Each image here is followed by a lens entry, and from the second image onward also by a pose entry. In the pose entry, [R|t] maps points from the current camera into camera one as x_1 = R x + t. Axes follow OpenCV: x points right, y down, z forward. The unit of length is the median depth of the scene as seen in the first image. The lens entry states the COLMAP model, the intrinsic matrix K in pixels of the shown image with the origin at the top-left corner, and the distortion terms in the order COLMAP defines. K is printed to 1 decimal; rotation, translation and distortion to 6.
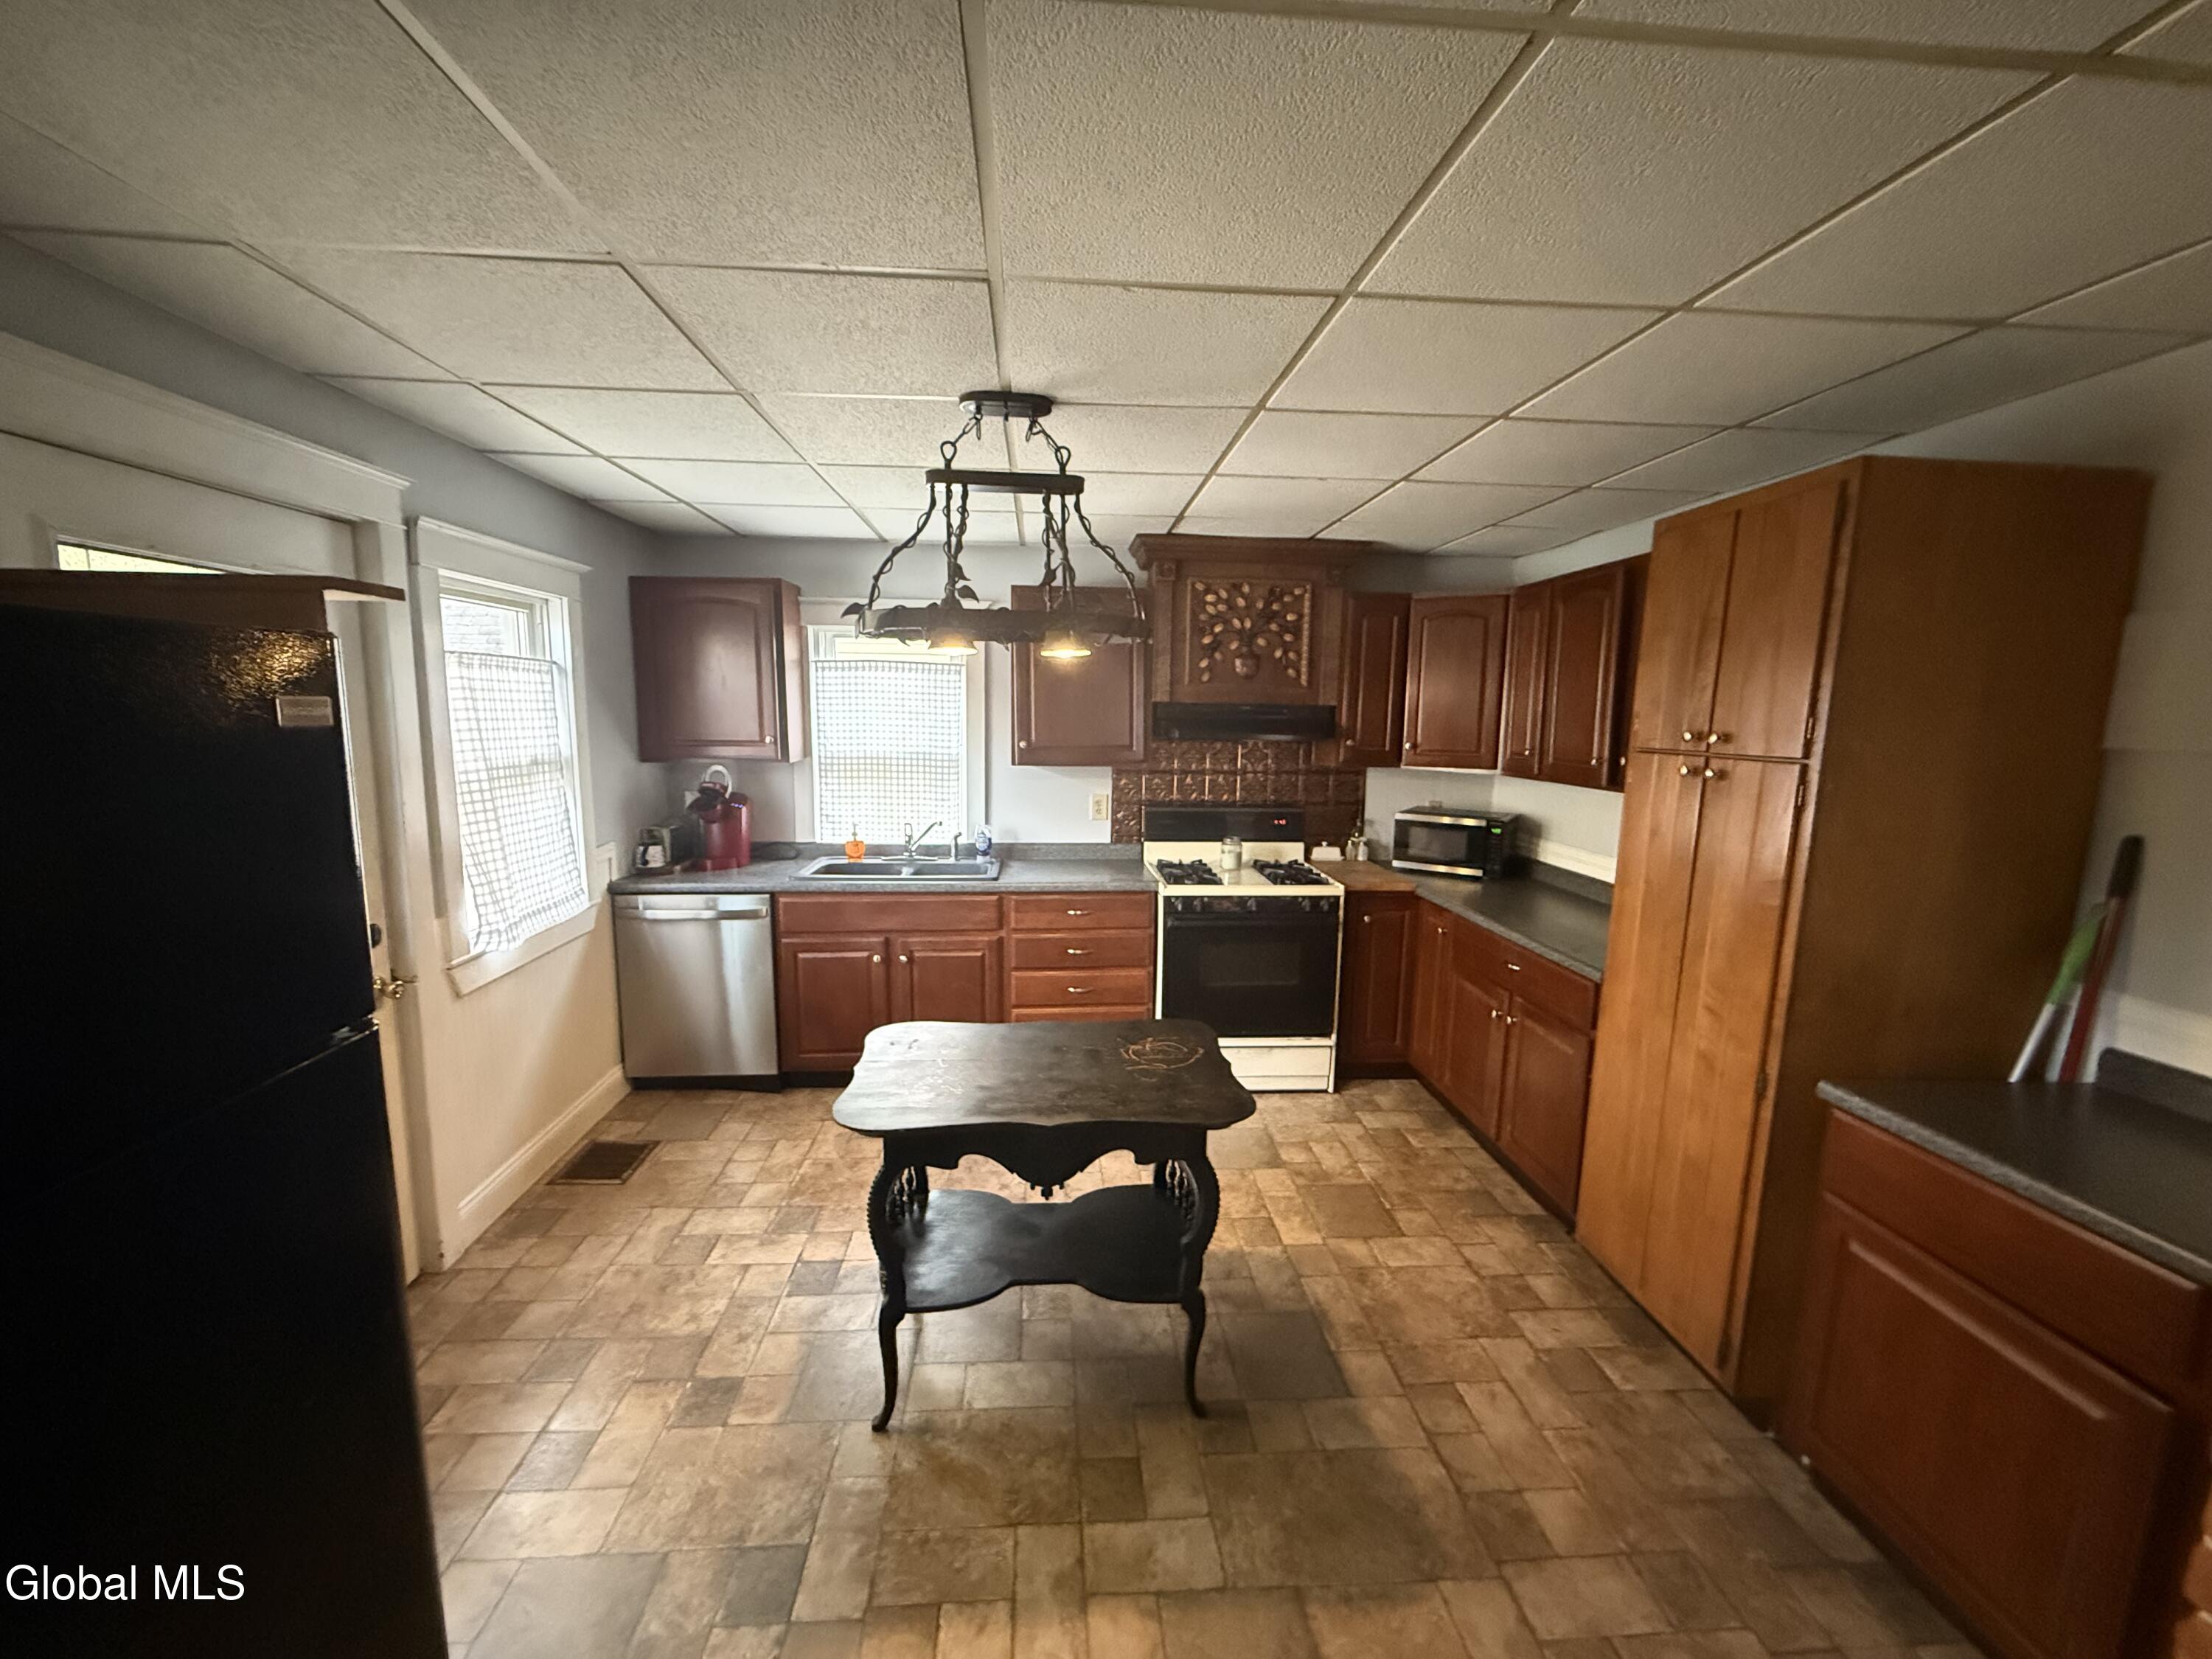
lens RADIAL K [[874.3, 0, 1098.4], [0, 874.3, 833.5], [0, 0, 1]] dist [-0.001755, 0.000472]
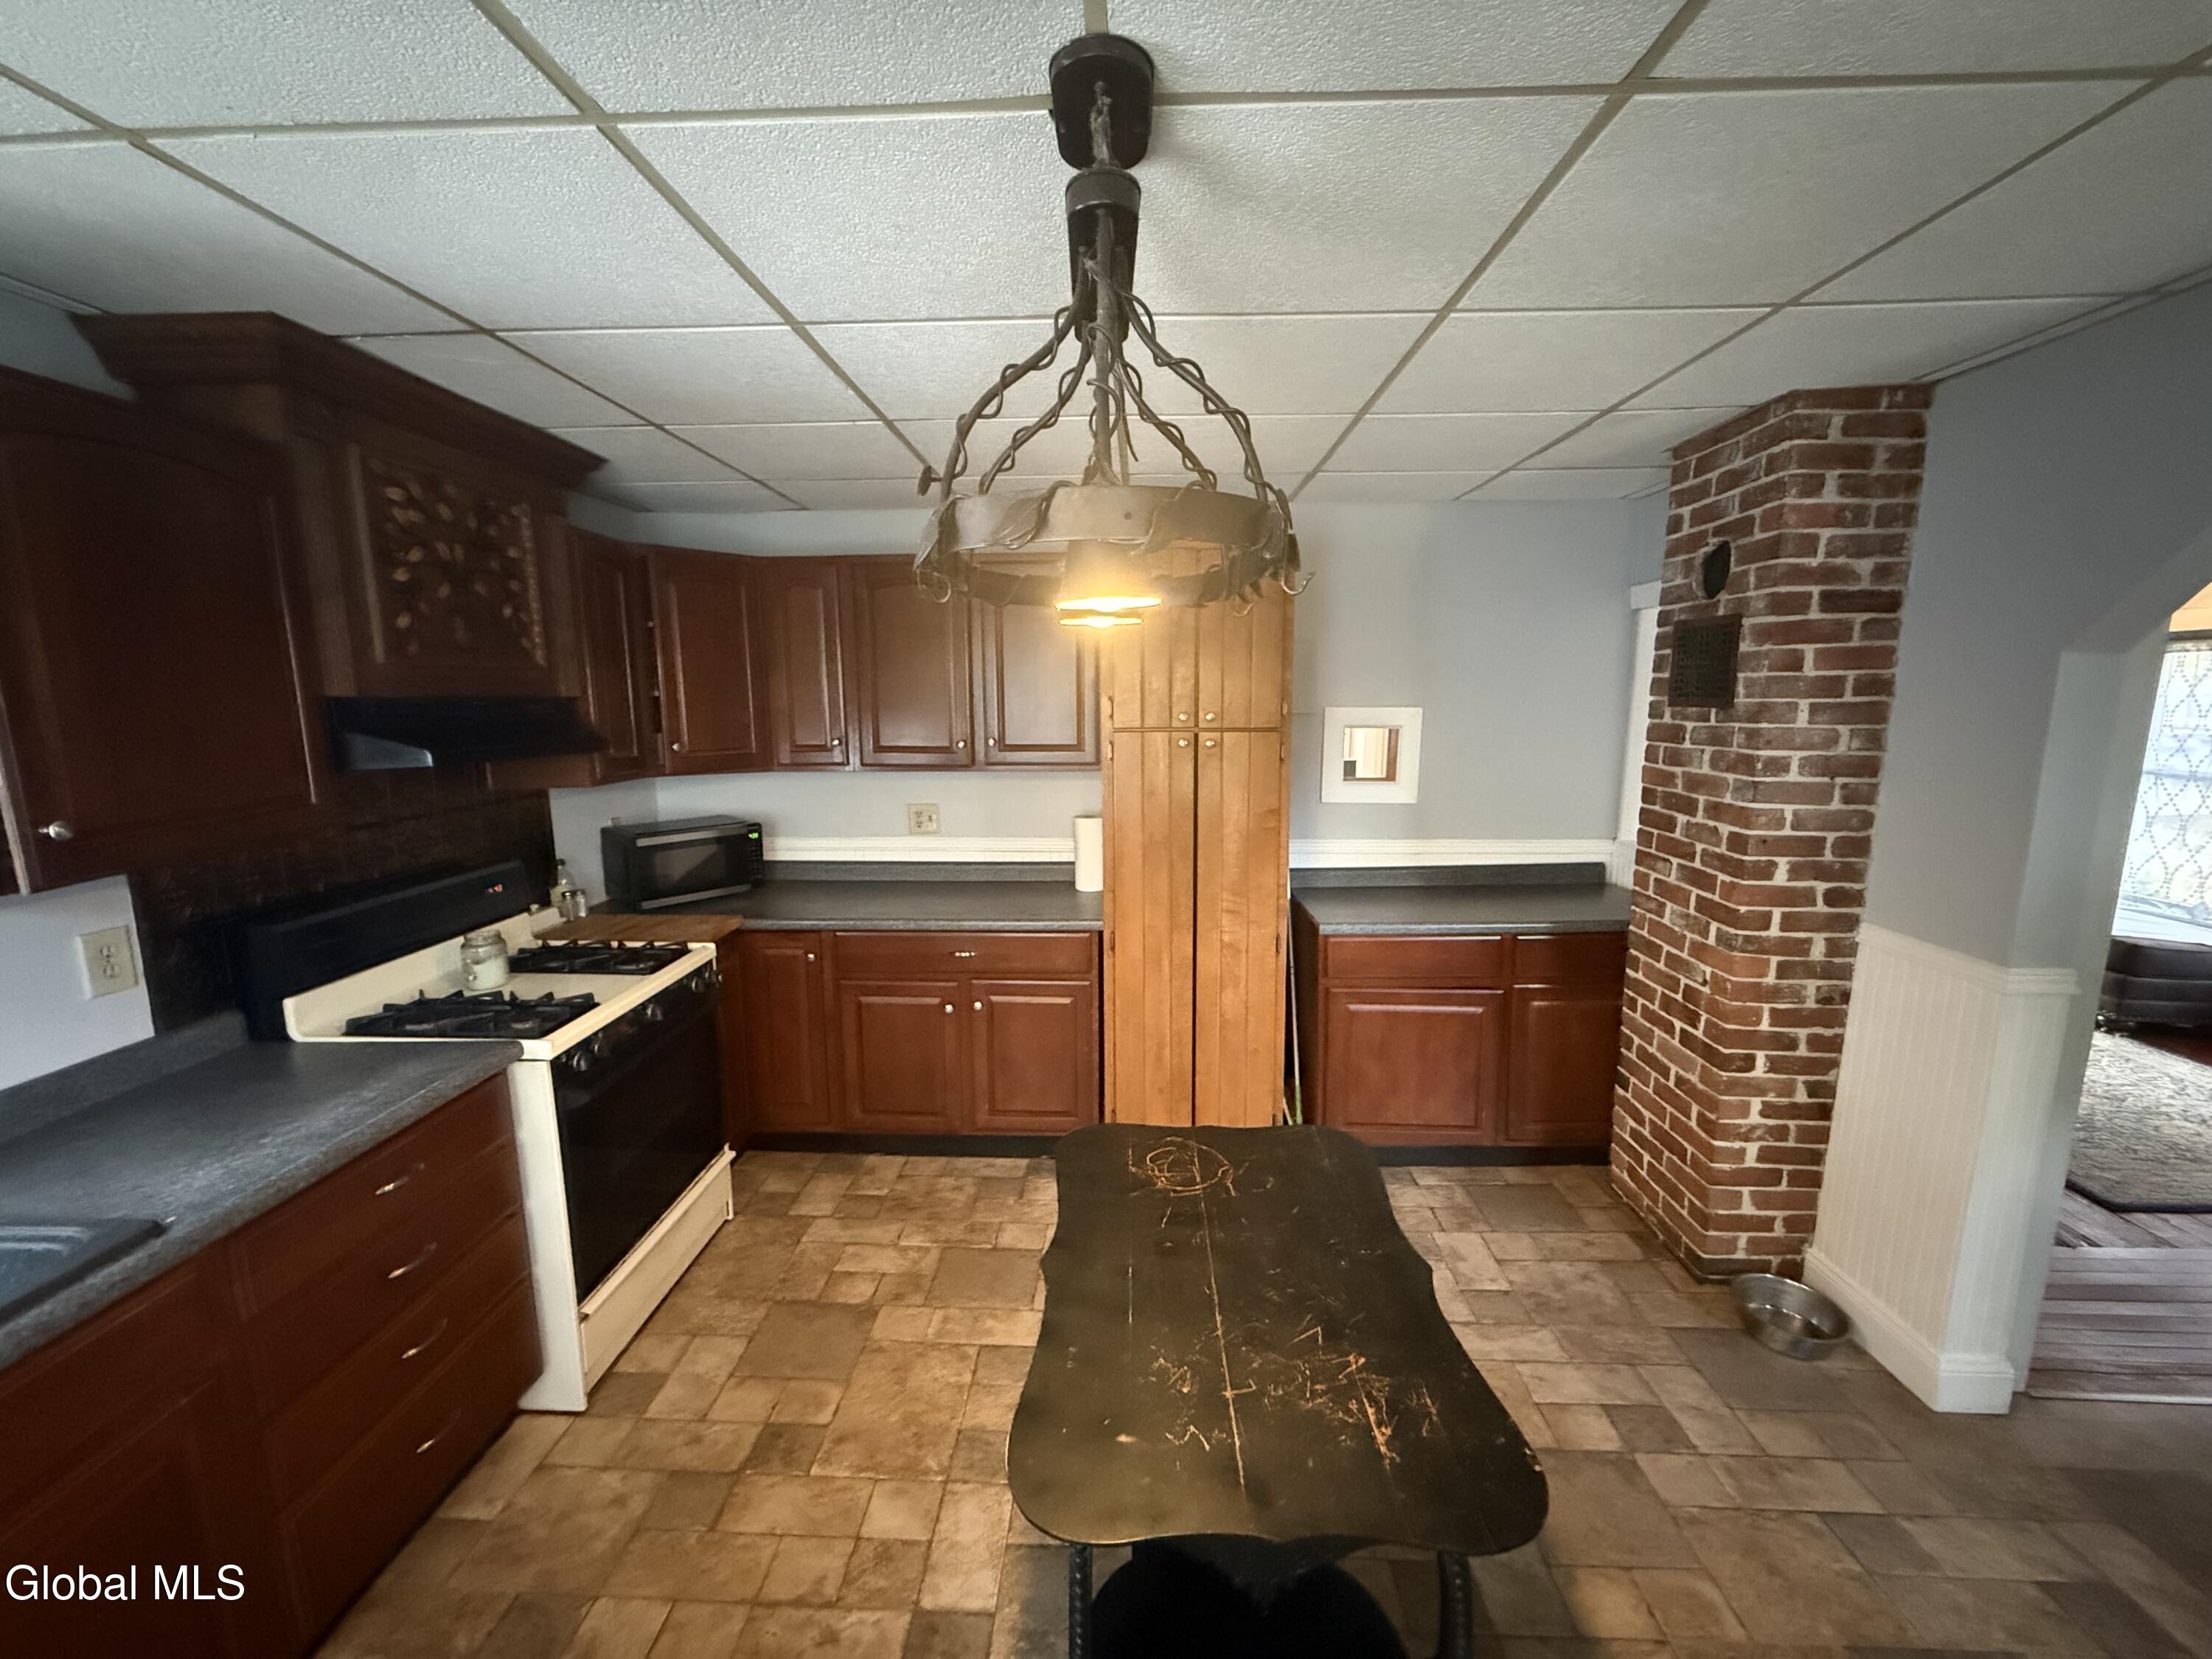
lens RADIAL K [[874.3, 0, 1101.1], [0, 874.3, 830.0], [0, 0, 1]] dist [-0.001755, 0.000472]
pose [[0.107447, -0.169243, 0.979700, -0.365287], [0.146922, 0.977288, 0.152713, -0.092001], [-0.983295, 0.127531, 0.129872, 0.545610]]
